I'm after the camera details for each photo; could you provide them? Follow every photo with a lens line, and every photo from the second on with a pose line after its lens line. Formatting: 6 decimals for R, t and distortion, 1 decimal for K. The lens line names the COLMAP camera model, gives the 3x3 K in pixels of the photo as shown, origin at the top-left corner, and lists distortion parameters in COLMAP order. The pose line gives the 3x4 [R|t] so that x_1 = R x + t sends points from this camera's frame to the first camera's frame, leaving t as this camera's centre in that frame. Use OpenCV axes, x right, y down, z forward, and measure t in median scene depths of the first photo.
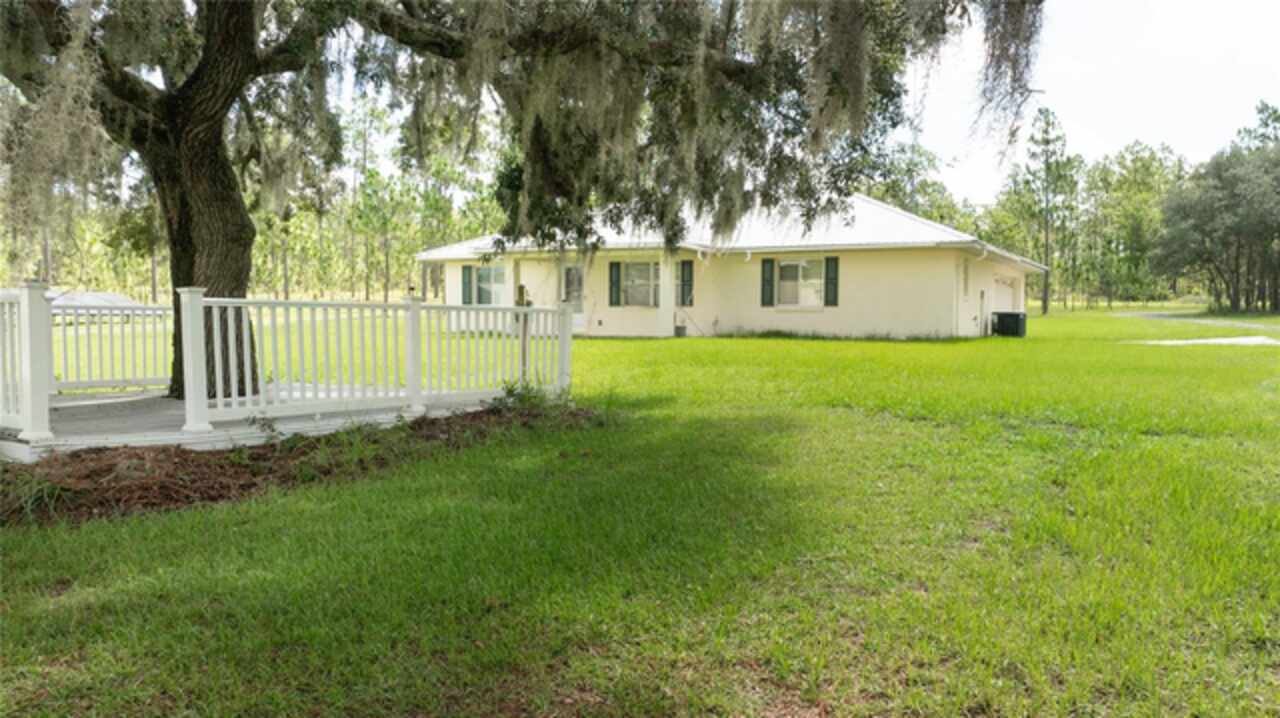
lens RADIAL K [[990.4, 0, 636.7], [0, 990.4, 322.2], [0, 0, 1]] dist [-0.005561, 0.001715]
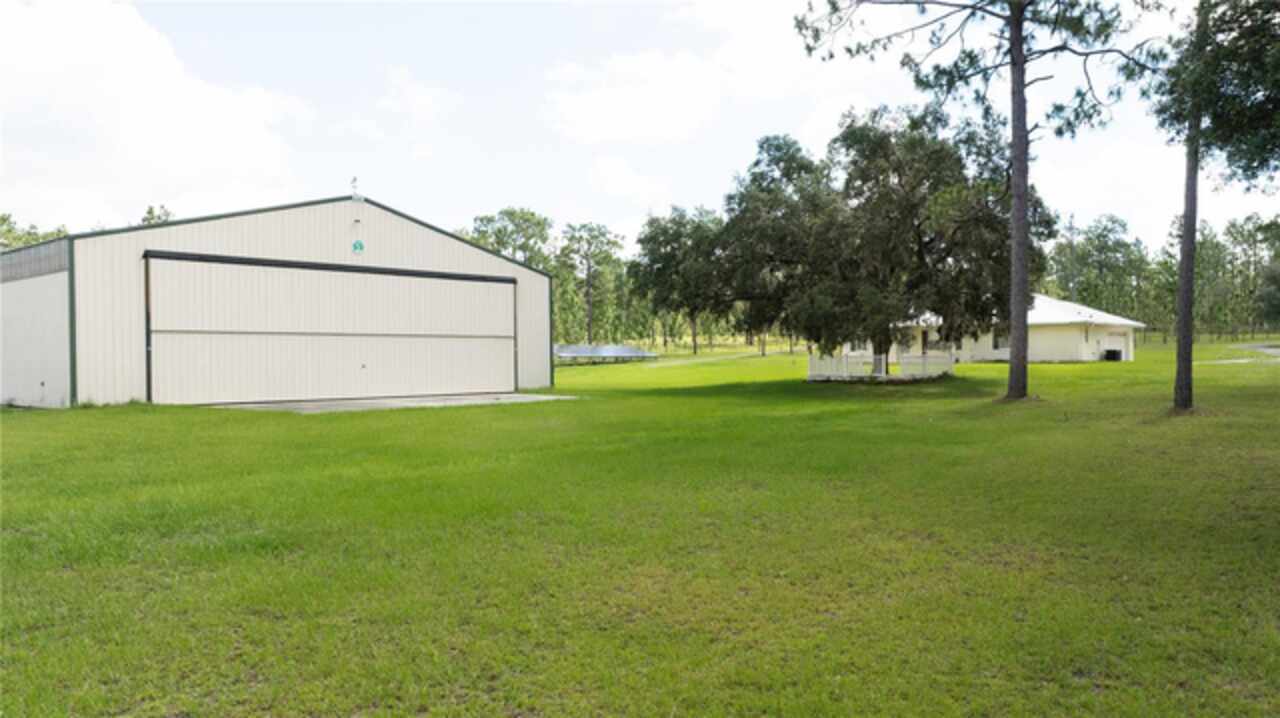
lens RADIAL K [[958.0, 0, 642.9], [0, 958.0, 389.8], [0, 0, 1]] dist [-0.003157, -0.002604]
pose [[0.977450, -0.014334, -0.210678, -0.091835], [0.021103, 0.999330, 0.029919, -0.002621], [0.210108, -0.033690, 0.977098, -0.611580]]
